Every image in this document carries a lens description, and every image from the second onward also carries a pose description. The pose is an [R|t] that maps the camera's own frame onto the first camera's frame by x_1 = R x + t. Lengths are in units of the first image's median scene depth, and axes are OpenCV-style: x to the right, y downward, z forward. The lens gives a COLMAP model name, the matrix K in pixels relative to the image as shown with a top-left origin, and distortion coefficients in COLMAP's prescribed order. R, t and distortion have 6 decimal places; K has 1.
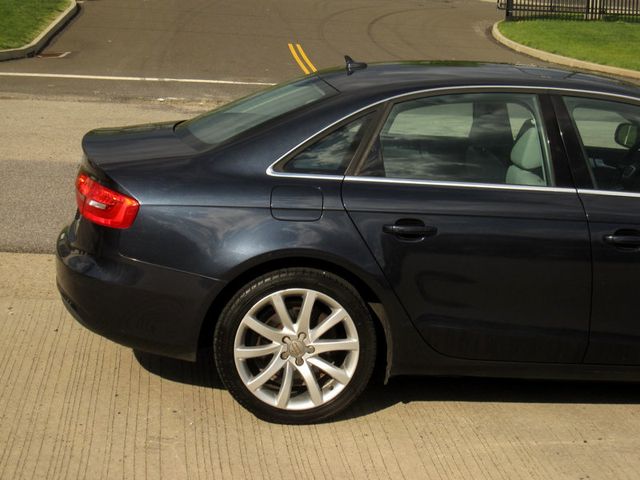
lens RADIAL K [[1286.0, 0, 320.0], [0, 1286.0, 240.0], [0, 0, 1]] dist [-0.176430, 0.149013]
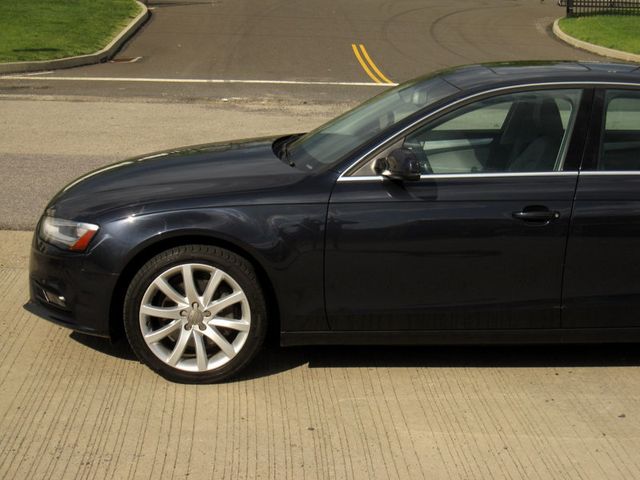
lens RADIAL K [[1286.0, 0, 320.0], [0, 1286.0, 240.0], [0, 0, 1]] dist [-0.176430, 0.149013]
pose [[0.998018, -0.014886, -0.061141, 0.010961], [0.014839, 0.999889, -0.001228, 0.005572], [0.061152, 0.000318, 0.998128, -0.033760]]
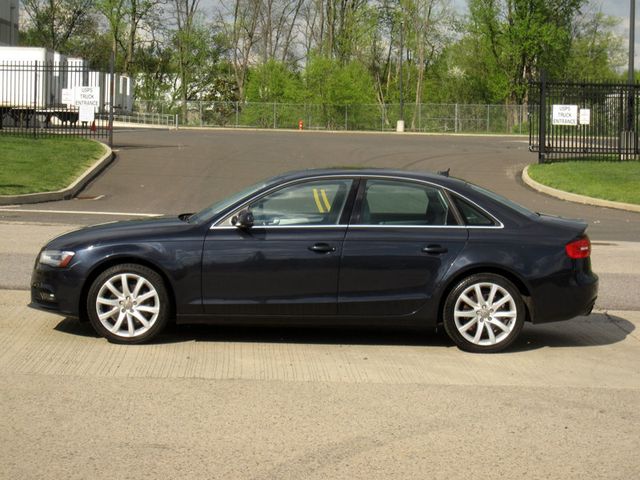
lens RADIAL K [[1531.2, 0, 320.0], [0, 1531.2, 240.0], [0, 0, 1]] dist [-0.013846, -0.883185]
pose [[0.998279, -0.012555, -0.057277, 0.054823], [0.005111, 0.991722, -0.128305, 0.052353], [0.058413, 0.127791, 0.990079, -0.244539]]
